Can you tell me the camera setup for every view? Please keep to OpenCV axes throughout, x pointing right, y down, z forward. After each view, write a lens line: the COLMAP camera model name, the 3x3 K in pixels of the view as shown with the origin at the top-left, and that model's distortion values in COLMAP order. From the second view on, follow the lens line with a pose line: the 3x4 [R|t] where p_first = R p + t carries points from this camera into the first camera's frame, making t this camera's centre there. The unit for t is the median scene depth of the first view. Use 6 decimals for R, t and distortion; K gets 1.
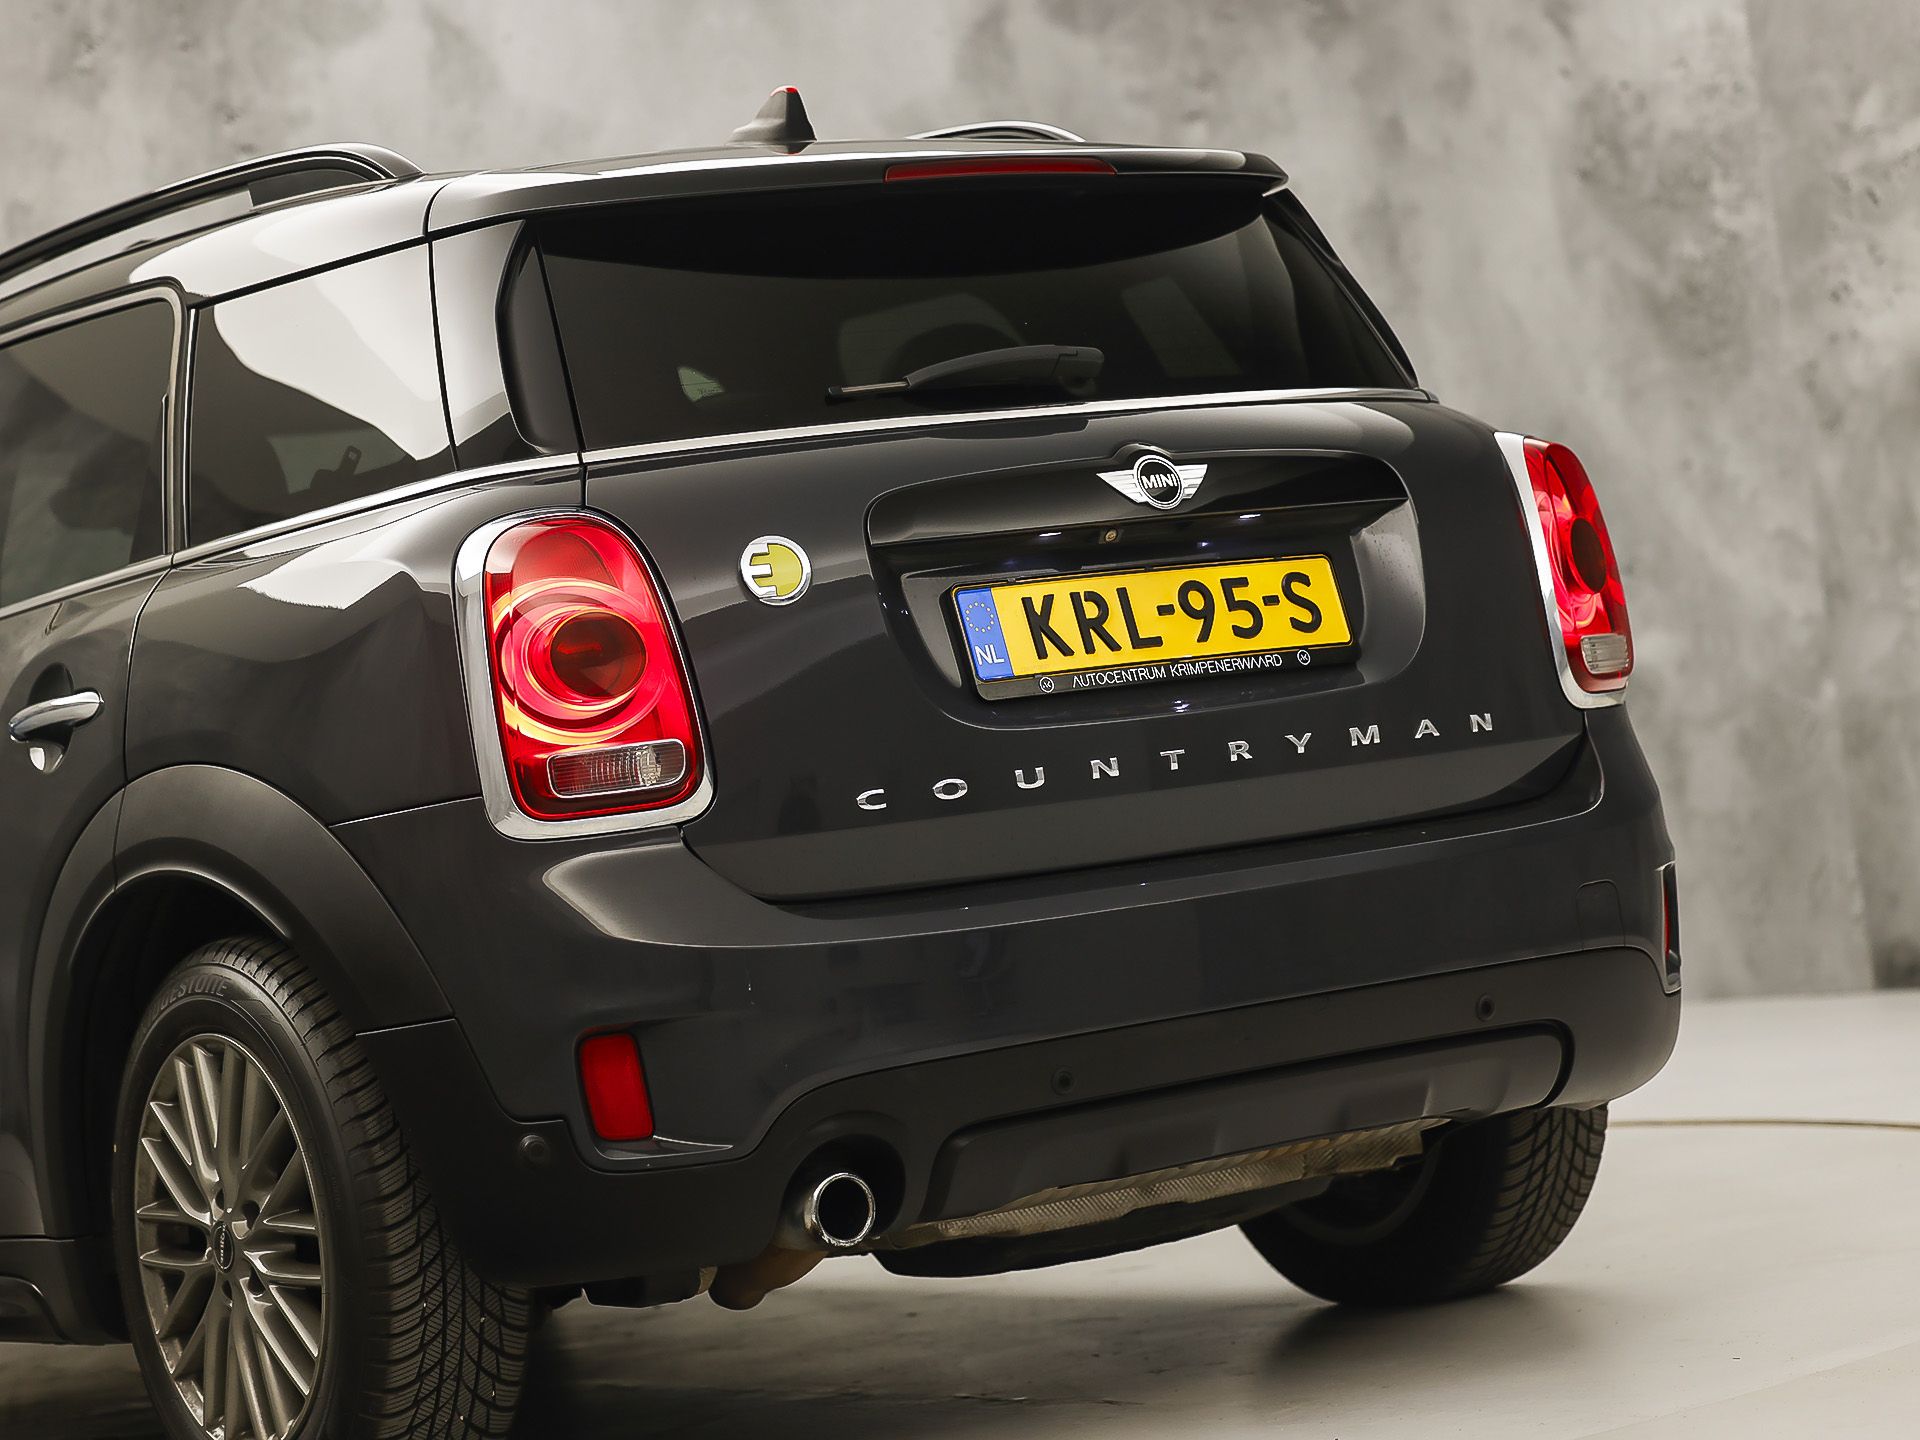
lens RADIAL K [[4681.7, 0, 960.0], [0, 4681.7, 720.0], [0, 0, 1]] dist [-0.064280, -0.557486]
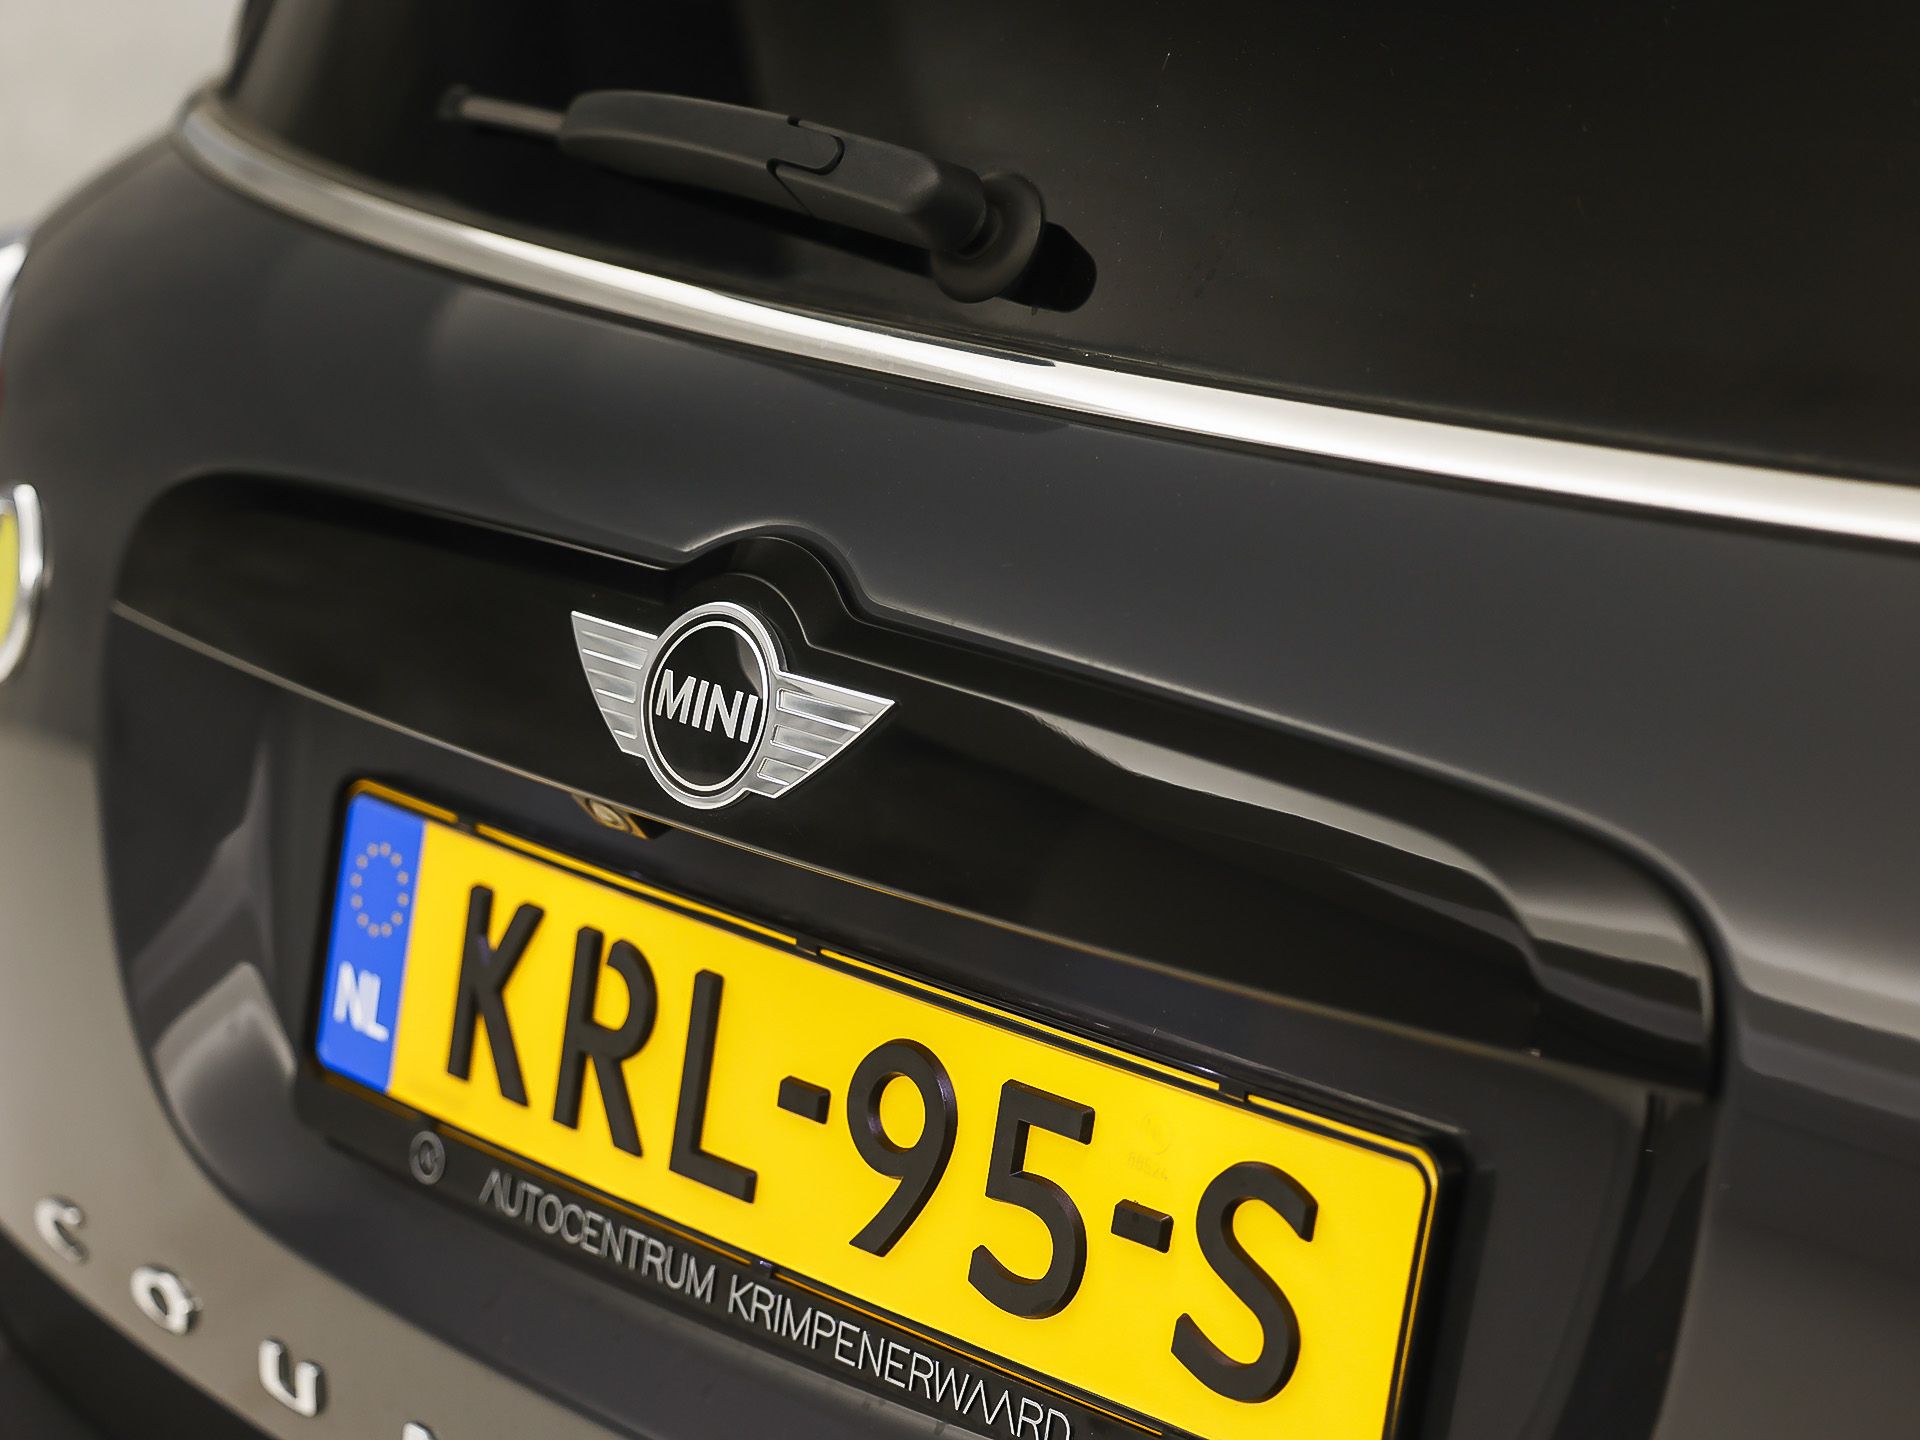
lens RADIAL K [[4413.9, 0, 960.0], [0, 4413.9, 720.0], [0, 0, 1]] dist [0.005323, -3.572206]
pose [[0.195310, 0.392802, -0.898644, 0.286163], [-0.007870, 0.916888, 0.399067, -0.156355], [0.980710, -0.070870, 0.182169, 0.954912]]
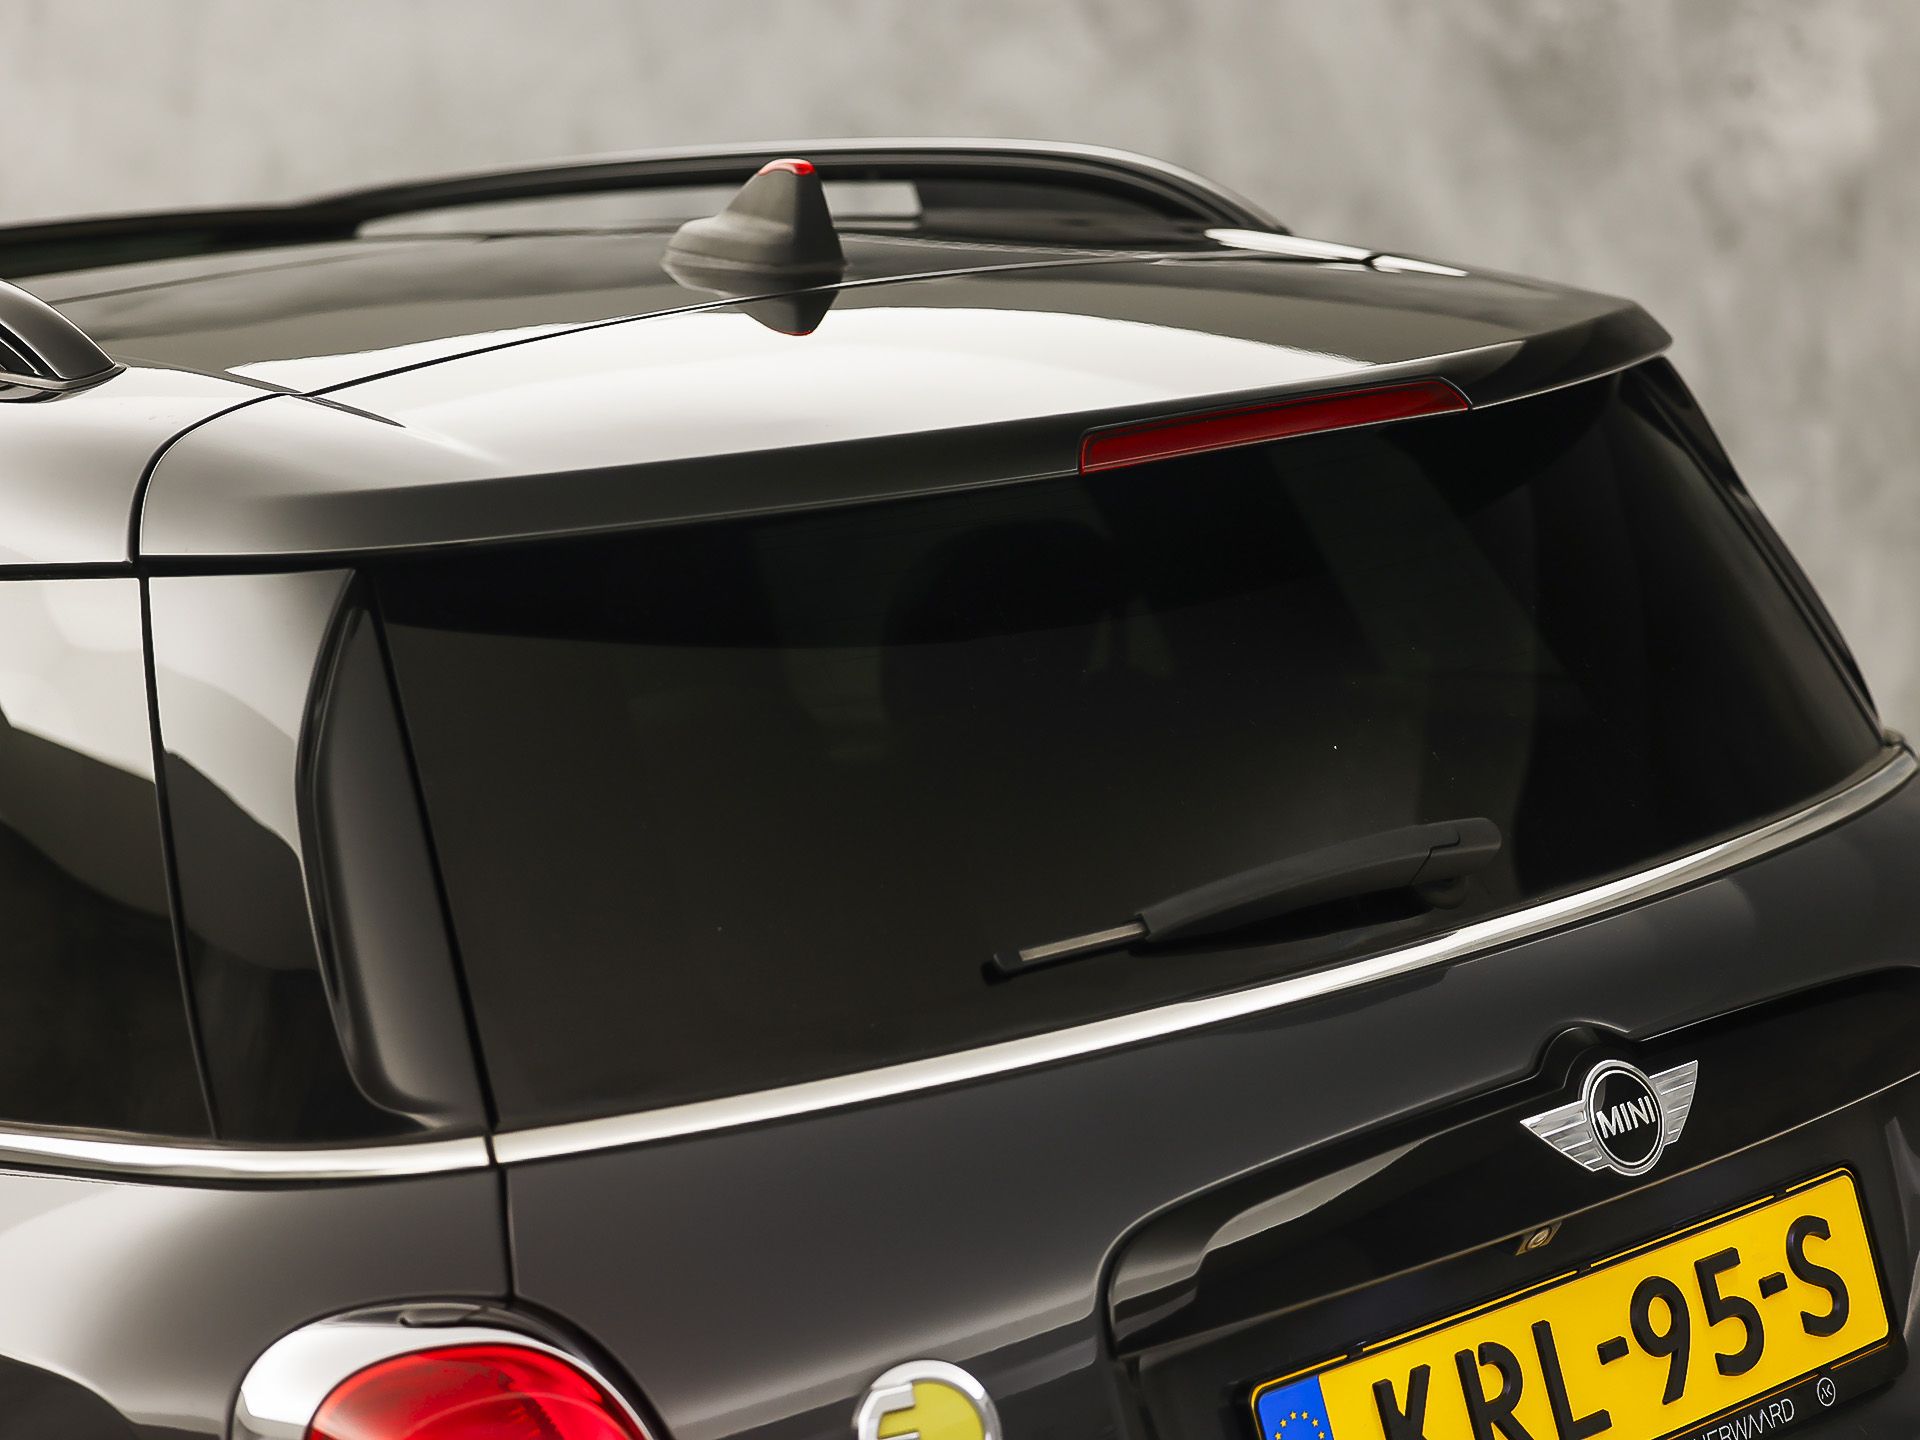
lens RADIAL K [[4070.1, 0, 960.0], [0, 4070.1, 720.0], [0, 0, 1]] dist [-0.237539, 1.100367]
pose [[0.991146, 0.016904, 0.131694, -0.085218], [-0.035756, 0.989202, 0.142130, -0.150732], [-0.127869, -0.145580, 0.981048, 0.583930]]
